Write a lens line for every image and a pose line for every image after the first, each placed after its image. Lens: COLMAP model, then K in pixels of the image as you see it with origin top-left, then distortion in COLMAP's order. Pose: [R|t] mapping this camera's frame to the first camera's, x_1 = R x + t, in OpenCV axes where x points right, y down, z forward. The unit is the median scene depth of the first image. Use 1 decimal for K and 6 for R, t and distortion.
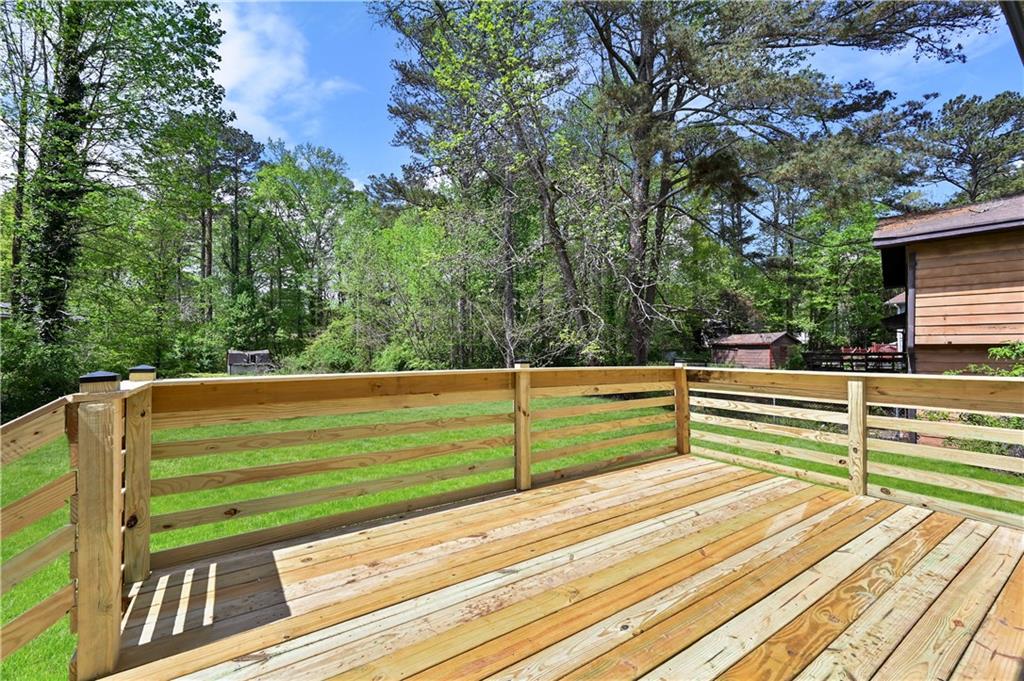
lens RADIAL K [[415.1, 0, 512.0], [0, 415.1, 340.5], [0, 0, 1]] dist [-0.000103, -0.000051]
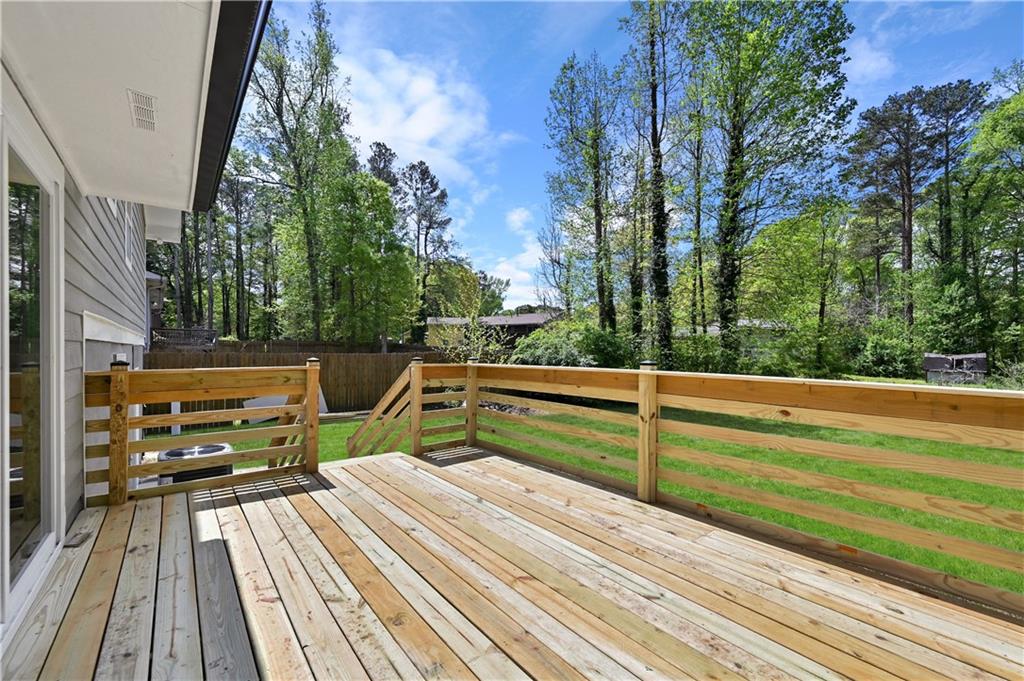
lens RADIAL K [[420.3, 0, 509.5], [0, 420.3, 346.7], [0, 0, 1]] dist [0.000586, 0.000006]
pose [[0.087514, -0.011771, -0.996094, 0.862215], [0.019123, 0.999766, -0.010134, 0.016324], [0.995980, -0.018161, 0.087718, 0.569364]]
